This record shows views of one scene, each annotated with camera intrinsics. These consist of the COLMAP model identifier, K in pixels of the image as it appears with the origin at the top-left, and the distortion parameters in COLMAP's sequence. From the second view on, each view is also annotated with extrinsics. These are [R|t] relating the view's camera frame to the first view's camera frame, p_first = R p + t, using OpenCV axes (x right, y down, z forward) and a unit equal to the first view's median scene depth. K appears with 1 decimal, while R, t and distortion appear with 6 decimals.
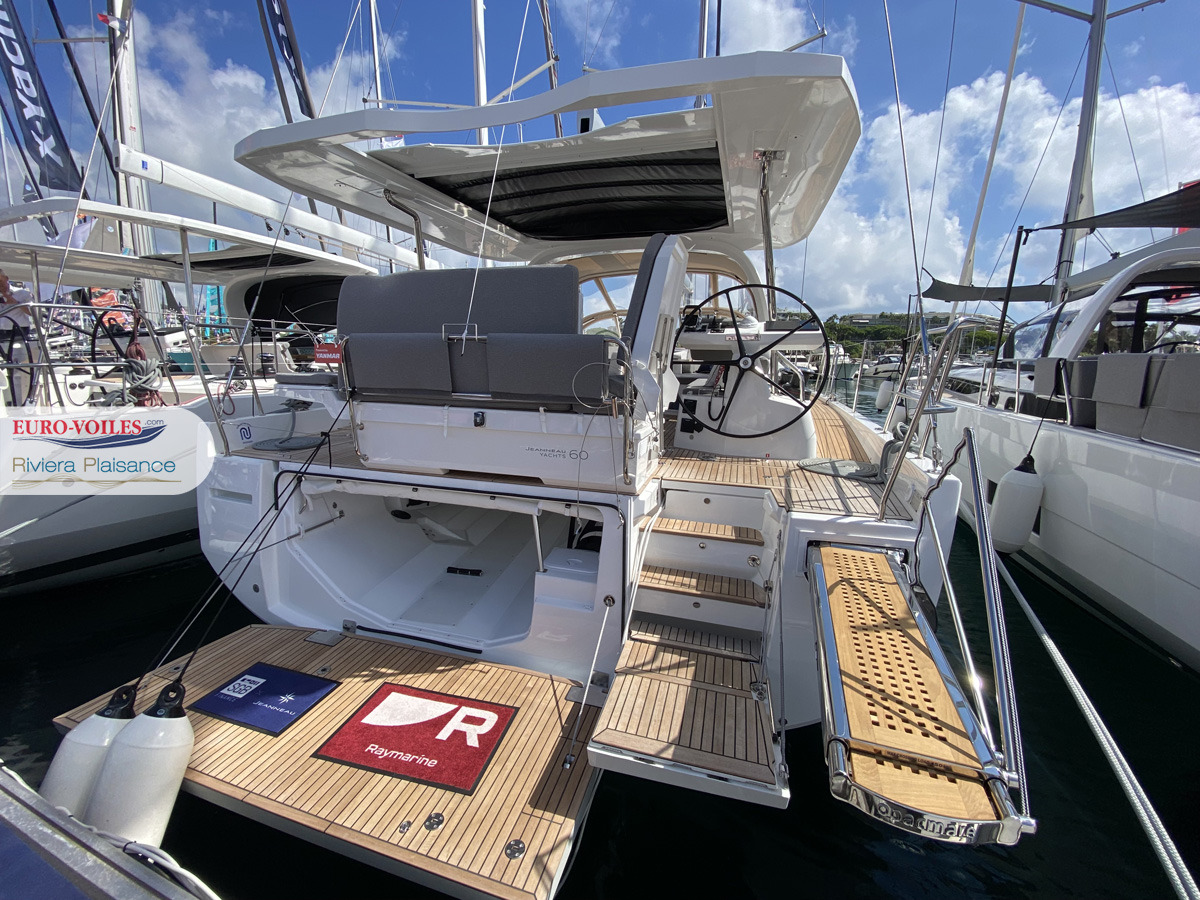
lens RADIAL K [[484.7, 0, 598.7], [0, 484.7, 446.8], [0, 0, 1]] dist [0.025060, -0.022305]
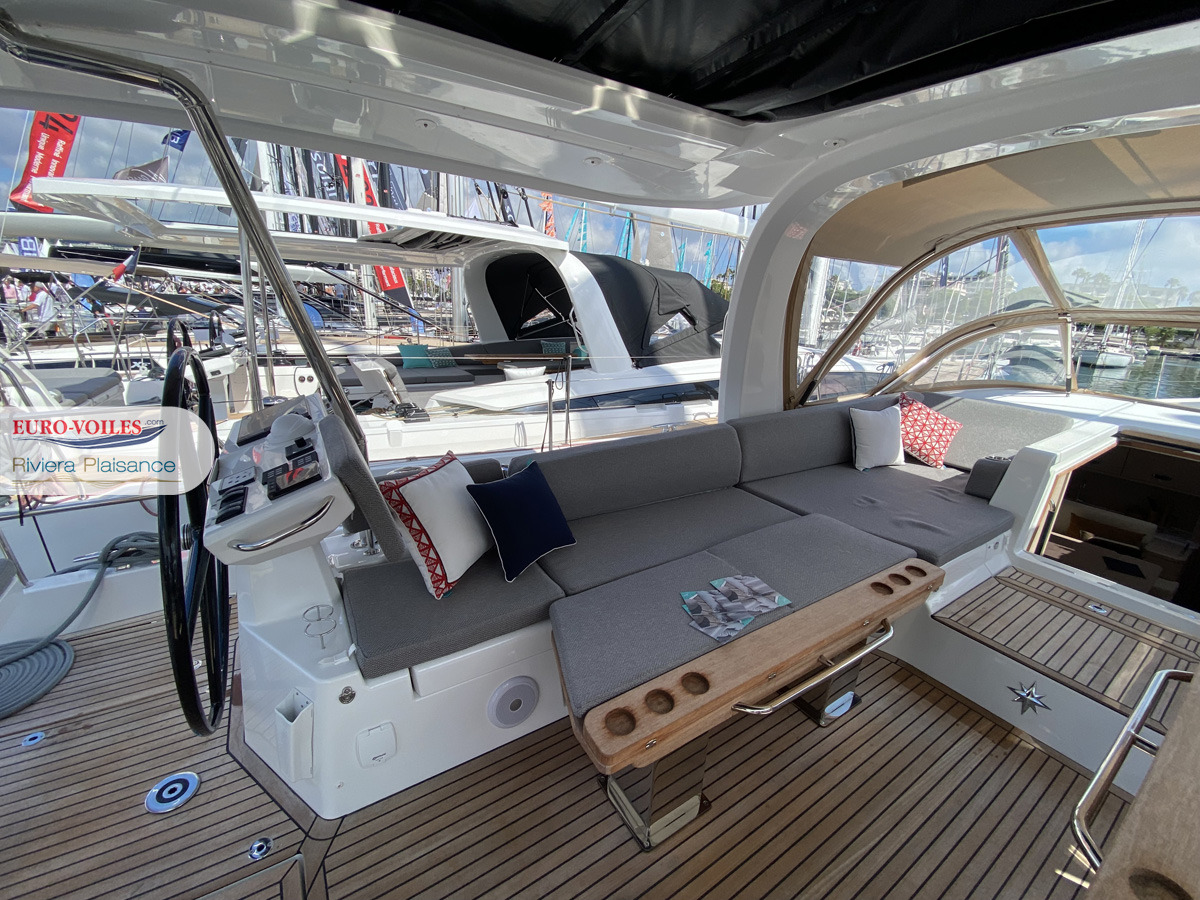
lens RADIAL K [[484.7, 0, 598.7], [0, 484.7, 446.8], [0, 0, 1]] dist [0.025060, -0.022305]
pose [[0.754170, 0.208736, -0.622621, 0.023586], [-0.158799, 0.977966, 0.135517, -0.252246], [0.637190, -0.003331, 0.770700, 0.691918]]
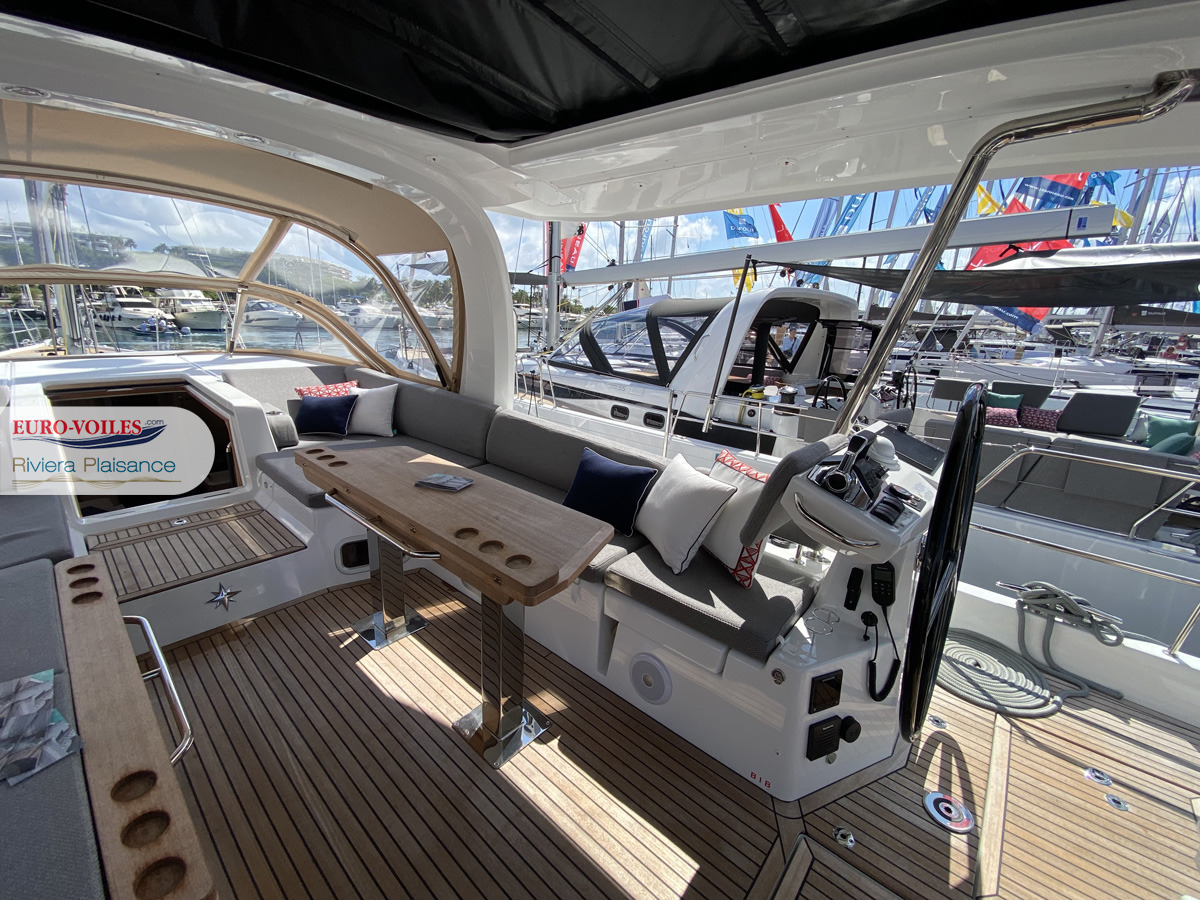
lens RADIAL K [[482.6, 0, 598.6], [0, 482.6, 454.4], [0, 0, 1]] dist [0.014477, -0.021458]
pose [[0.412678, -0.243098, 0.877839, -0.113652], [0.128663, 0.969623, 0.208030, -0.245176], [-0.901744, 0.027096, 0.431419, 0.676541]]
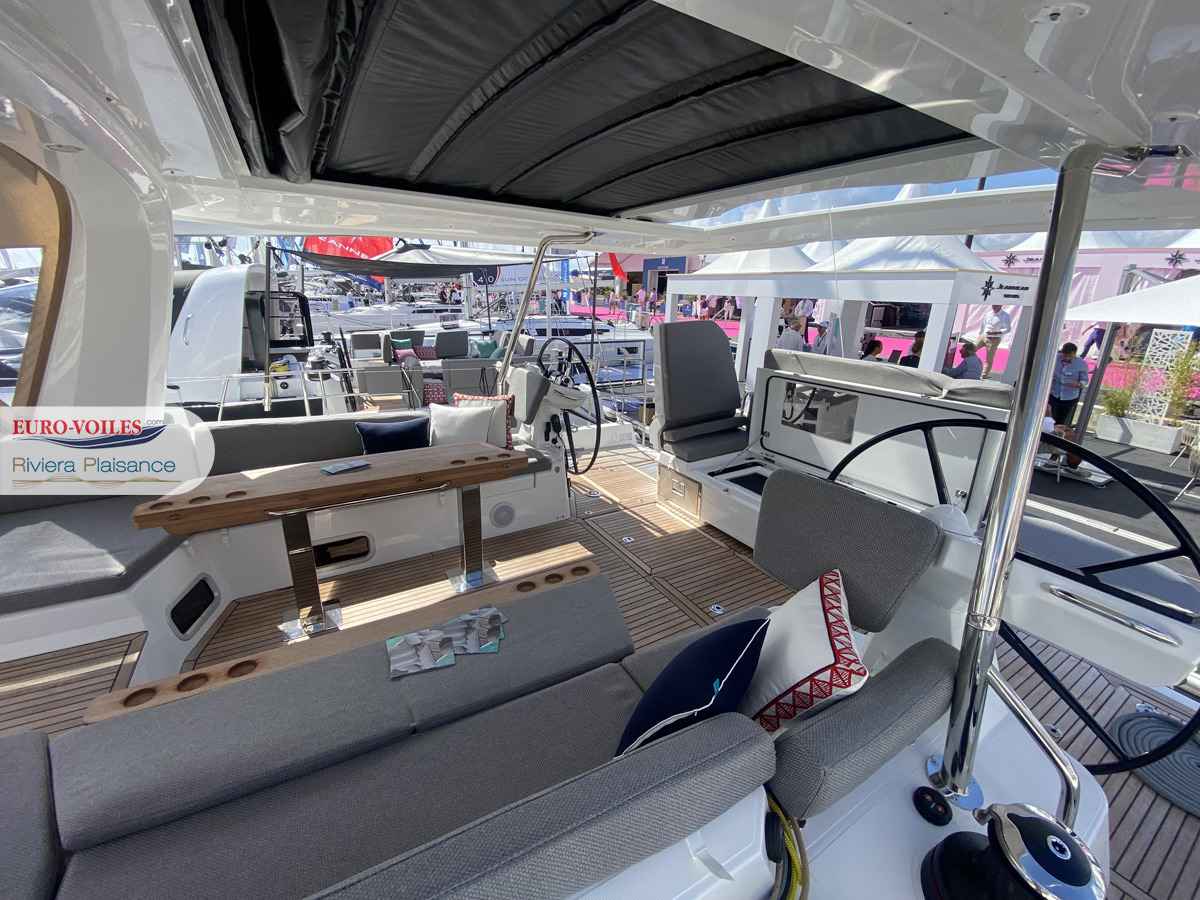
lens RADIAL K [[484.7, 0, 598.7], [0, 484.7, 446.8], [0, 0, 1]] dist [0.025060, -0.022305]
pose [[-0.731978, -0.230037, 0.641320, -0.303704], [0.100448, 0.894558, 0.435519, -0.353658], [-0.673883, 0.383210, -0.631690, 1.049796]]
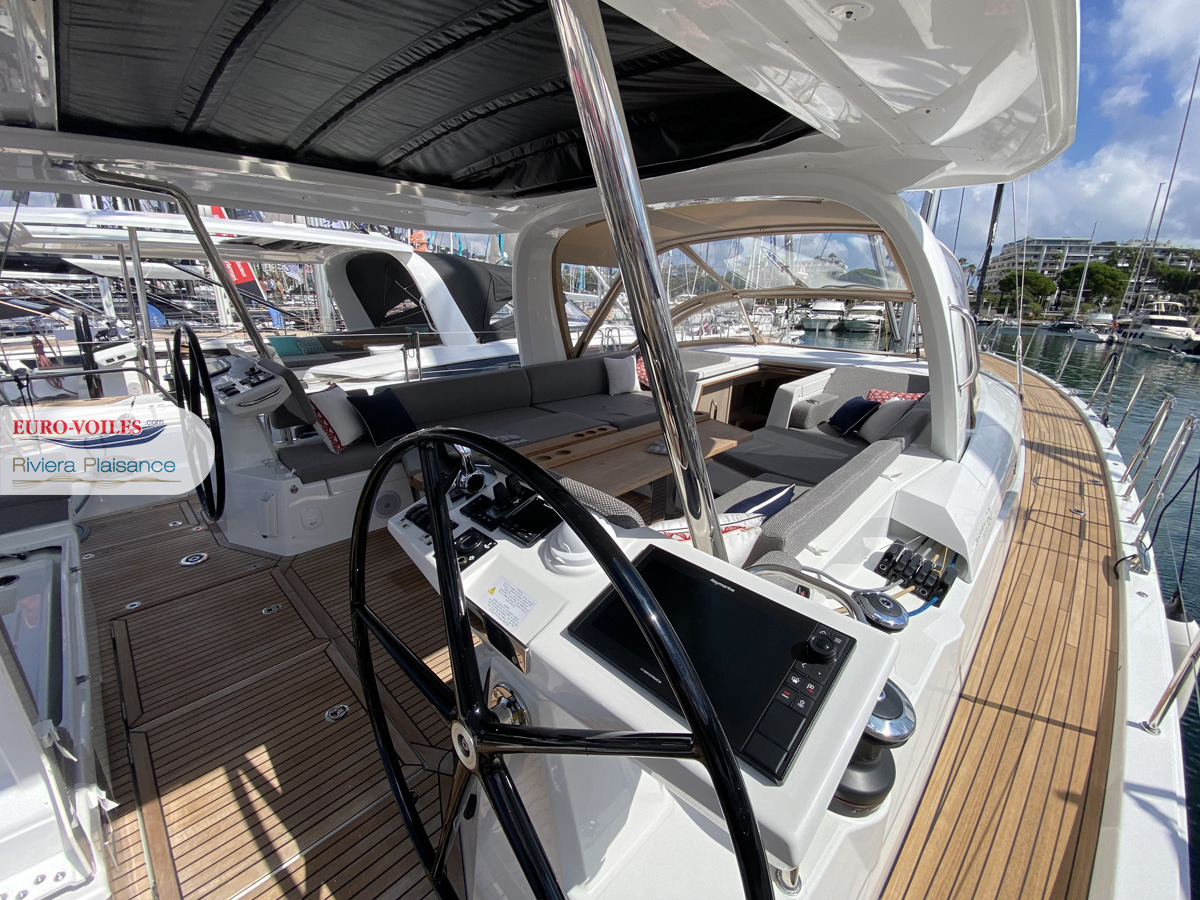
lens RADIAL K [[486.2, 0, 596.0], [0, 486.2, 444.5], [0, 0, 1]] dist [0.024061, -0.023000]
pose [[0.885310, 0.145482, -0.441657, 0.285690], [-0.099886, 0.987124, 0.124936, -0.217314], [0.454146, -0.066492, 0.888443, 0.501548]]
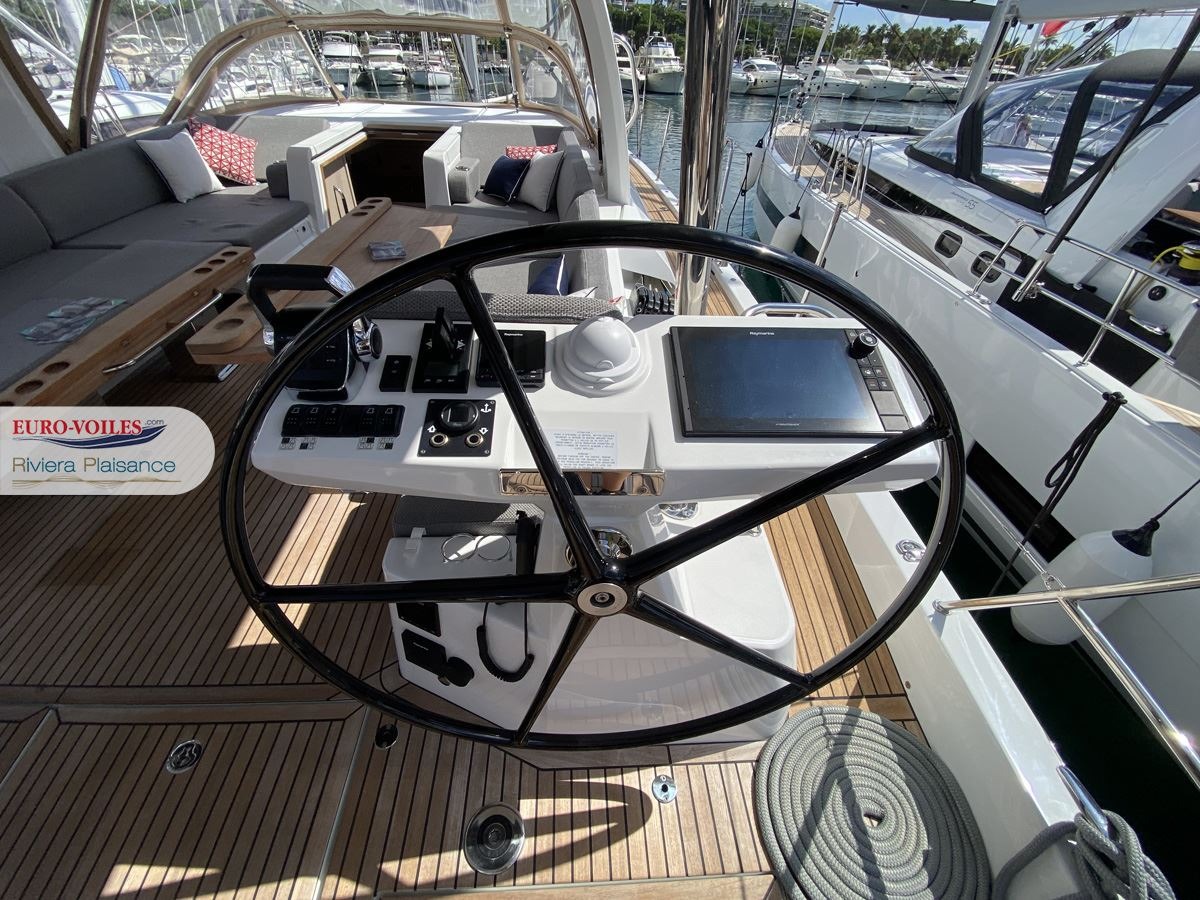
lens RADIAL K [[487.5, 0, 596.1], [0, 487.5, 444.8], [0, 0, 1]] dist [0.000185, -0.009129]
pose [[0.942178, -0.191102, 0.275281, 0.163541], [0.035642, 0.873948, 0.484710, -0.208126], [-0.333211, -0.446872, 0.830226, 0.516869]]
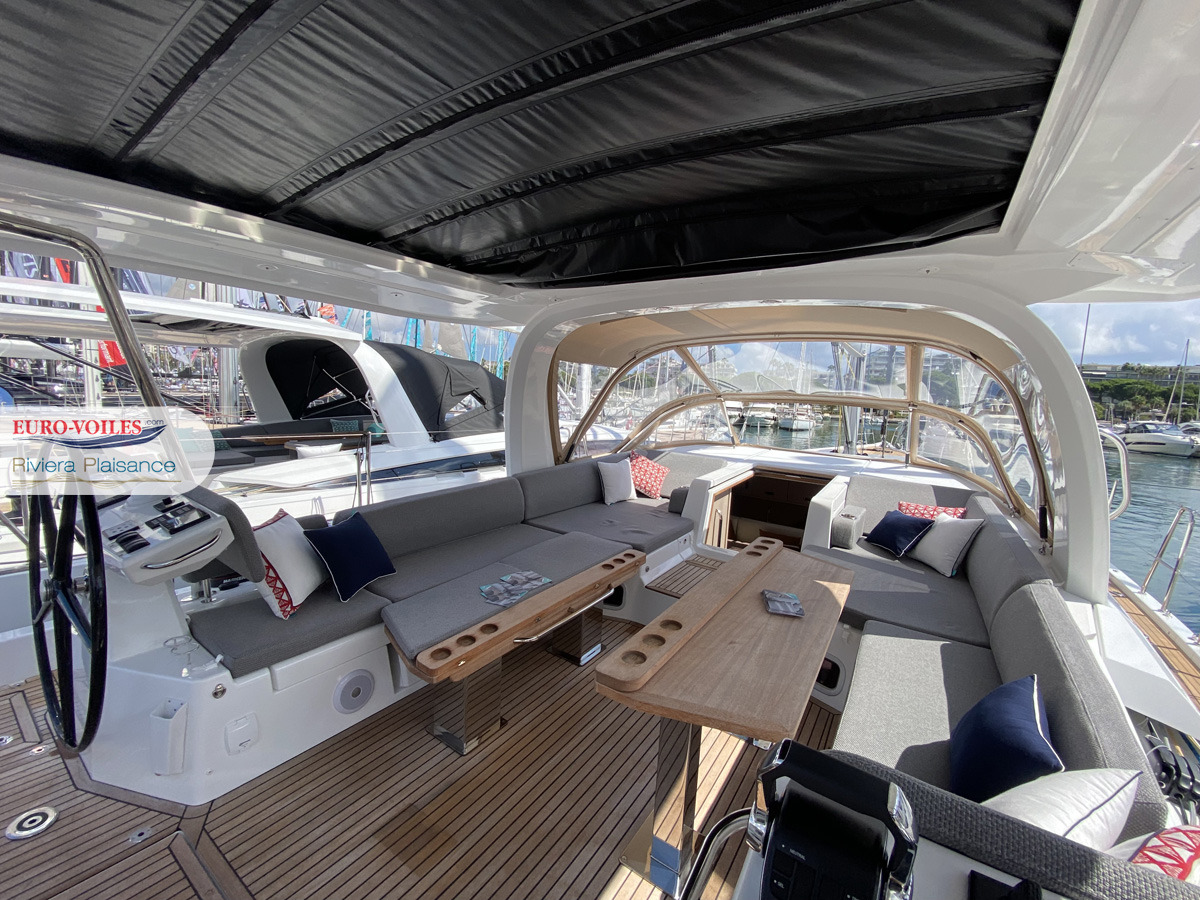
lens RADIAL K [[484.7, 0, 598.7], [0, 484.7, 446.8], [0, 0, 1]] dist [0.025060, -0.022305]
pose [[0.952448, 0.071741, -0.296135, 0.115864], [-0.096018, 0.993037, -0.068247, -0.236631], [0.289177, 0.093436, 0.952705, 0.558793]]
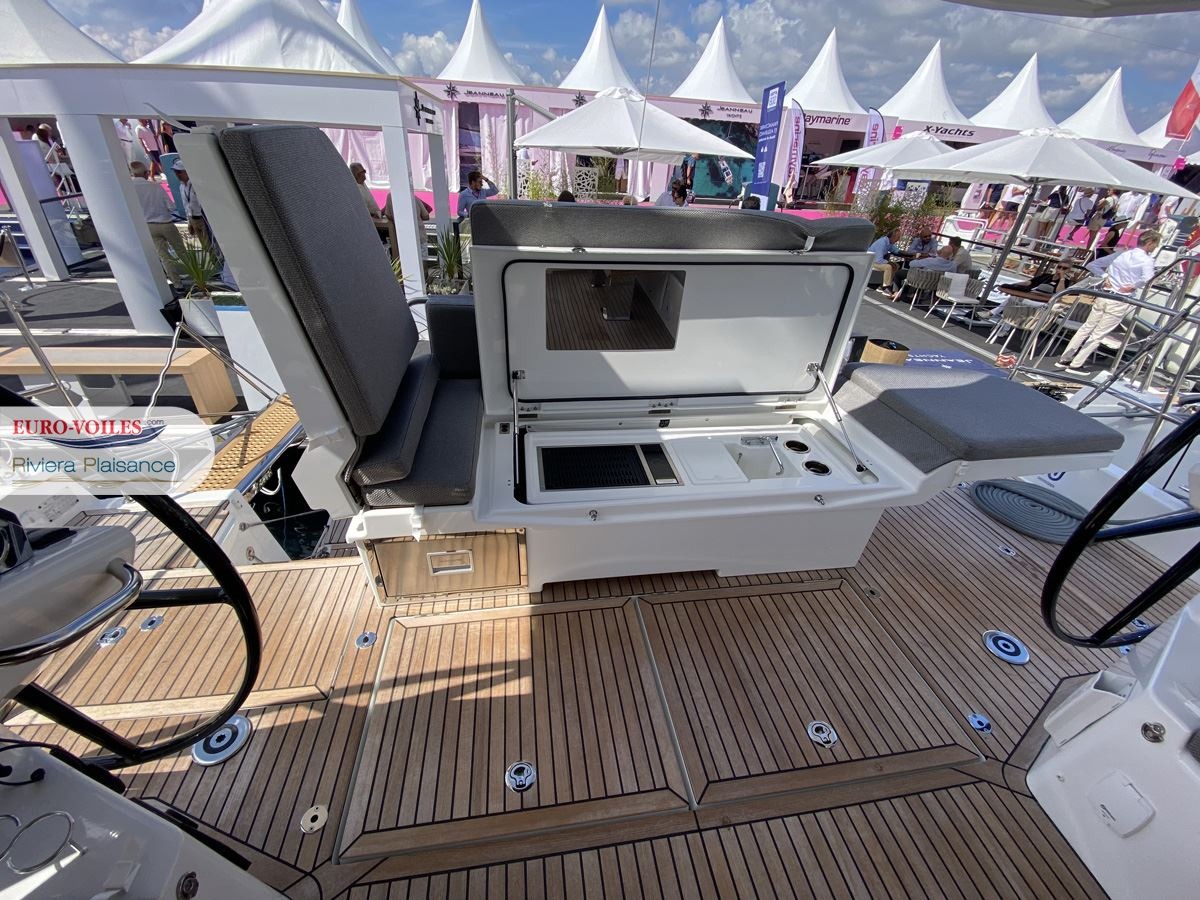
lens RADIAL K [[486.2, 0, 596.0], [0, 486.2, 444.5], [0, 0, 1]] dist [0.024061, -0.023000]
pose [[-0.903939, 0.175851, -0.389835, 0.054189], [-0.130799, 0.754188, 0.643500, -0.256081], [0.407169, 0.632675, -0.658738, 0.760554]]
